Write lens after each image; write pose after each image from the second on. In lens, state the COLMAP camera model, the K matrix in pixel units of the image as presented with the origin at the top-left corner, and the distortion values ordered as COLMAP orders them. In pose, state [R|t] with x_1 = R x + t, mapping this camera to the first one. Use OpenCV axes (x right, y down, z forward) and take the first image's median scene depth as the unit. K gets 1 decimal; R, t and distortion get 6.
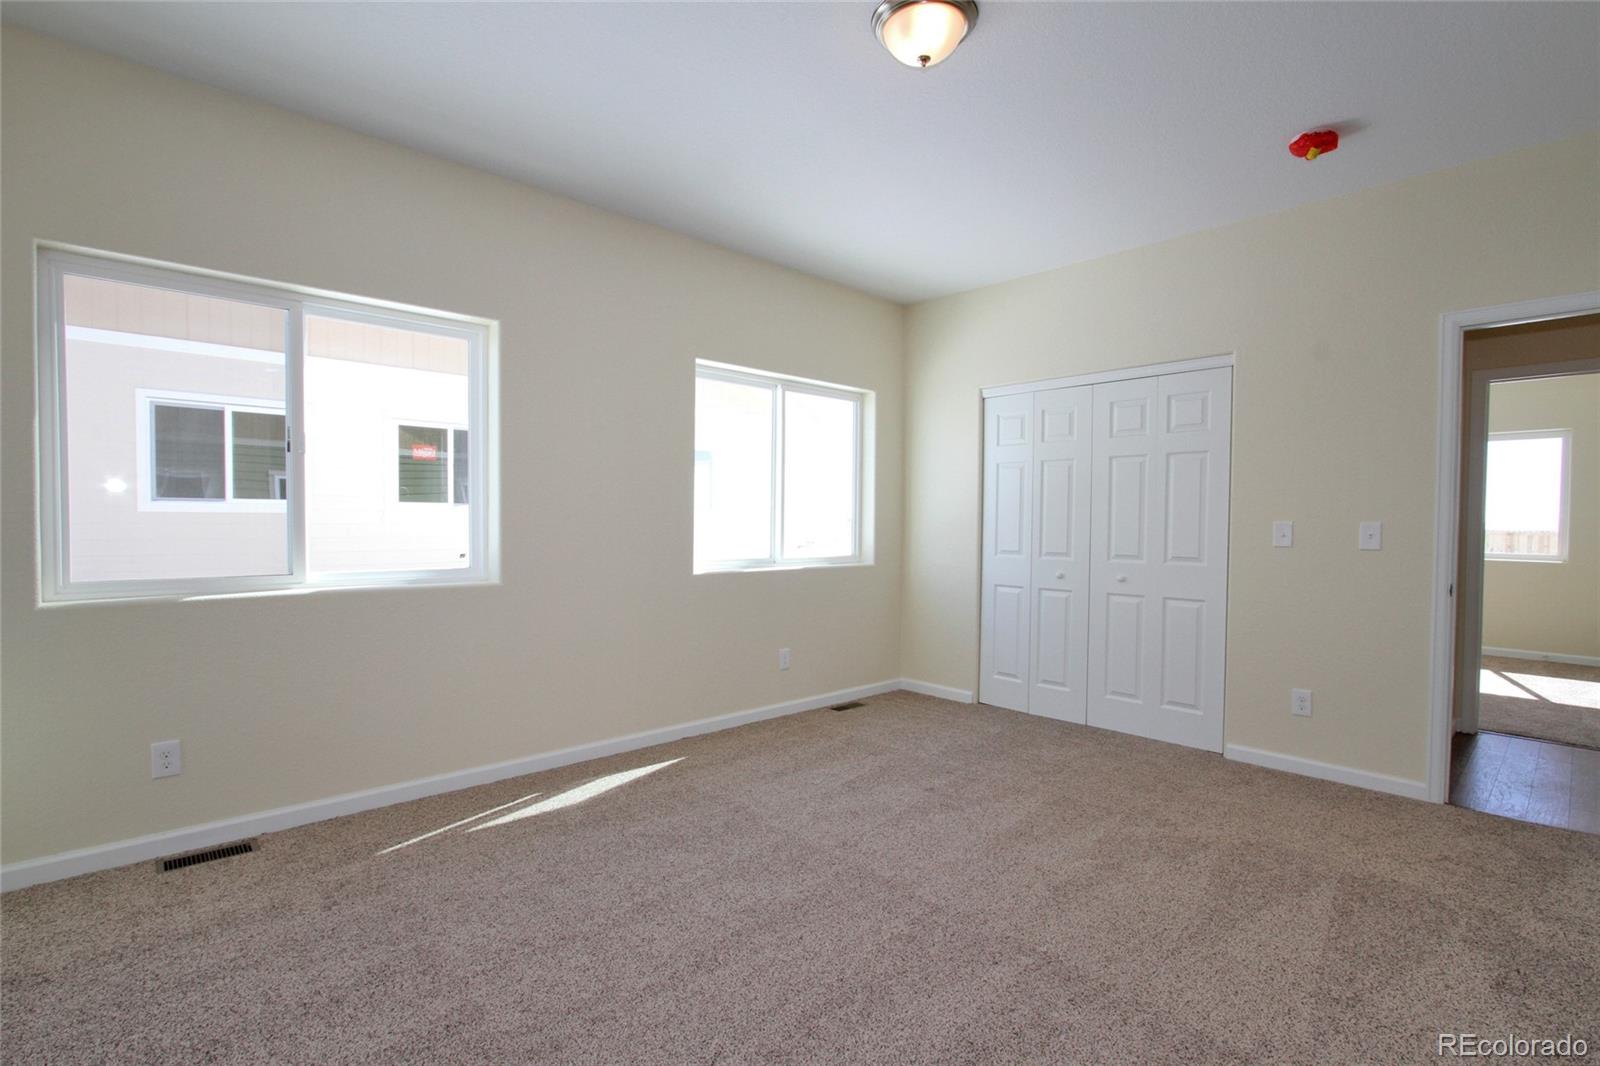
lens RADIAL K [[744.3, 0, 800.0], [0, 744.3, 533.0], [0, 0, 1]] dist [0.001209, 0.000027]
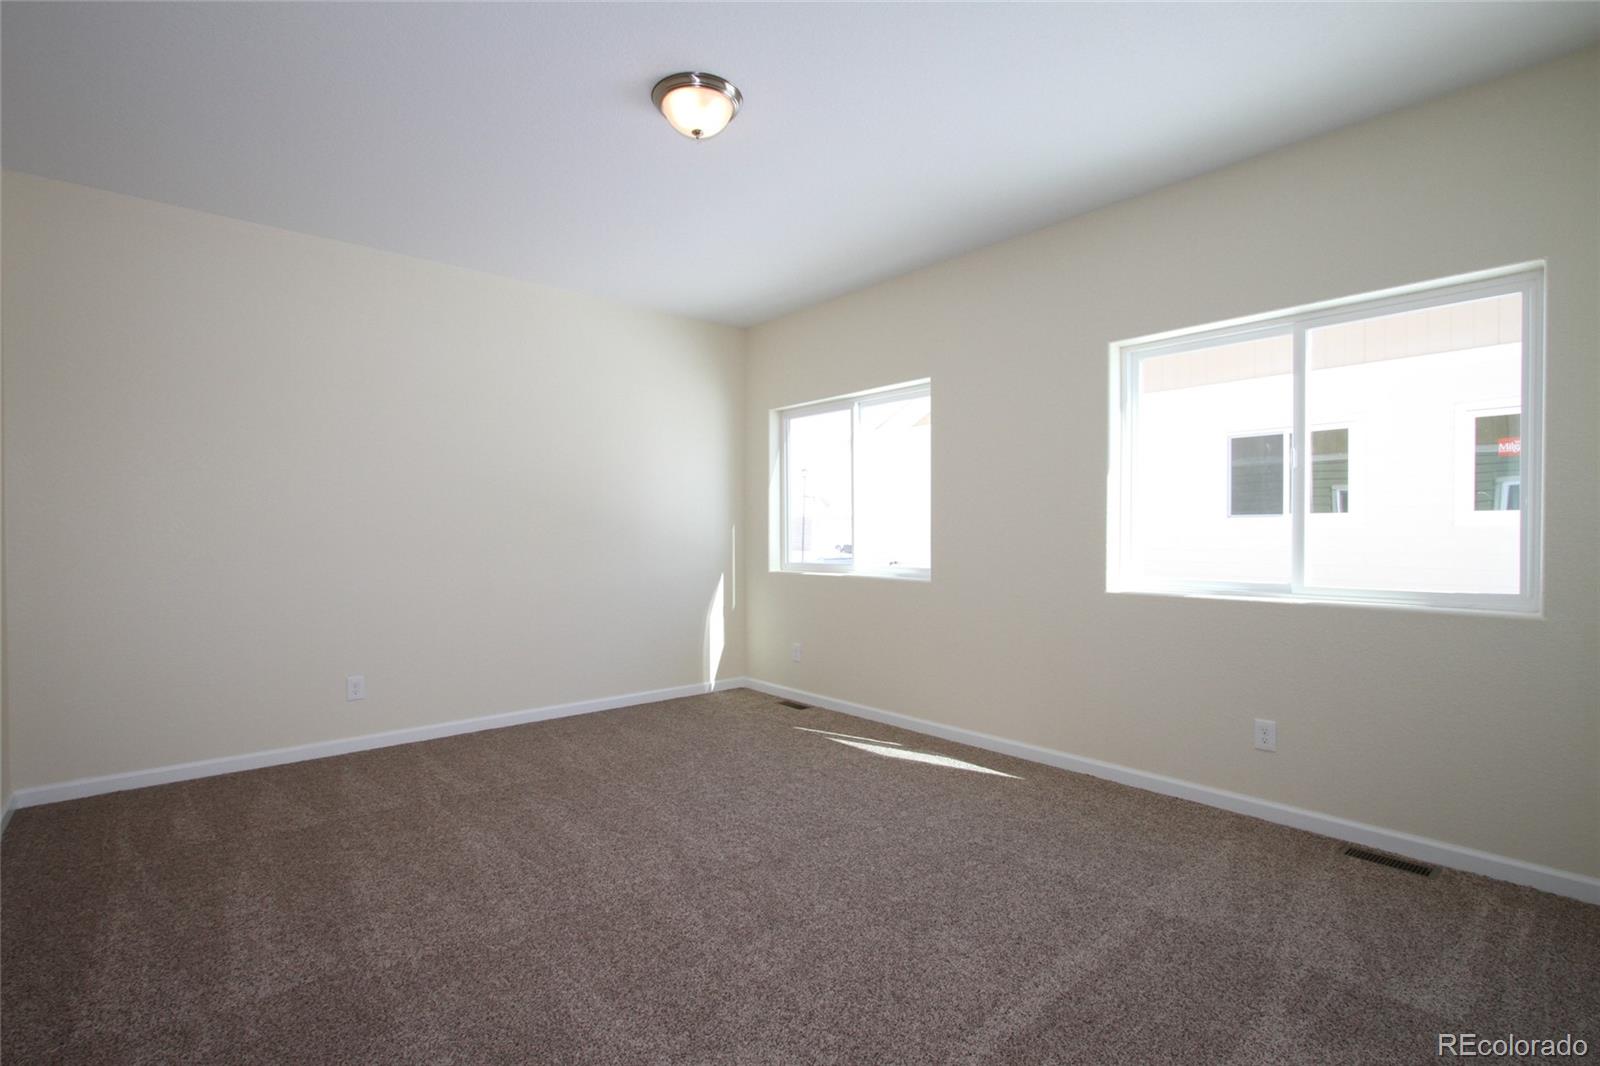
lens RADIAL K [[738.4, 0, 800.0], [0, 738.4, 533.0], [0, 0, 1]] dist [-0.013932, -0.000234]
pose [[-0.011422, -0.004709, -0.999924, 0.624038], [-0.014043, 0.999891, -0.004548, -0.004125], [0.999836, 0.013990, -0.011487, 0.567048]]
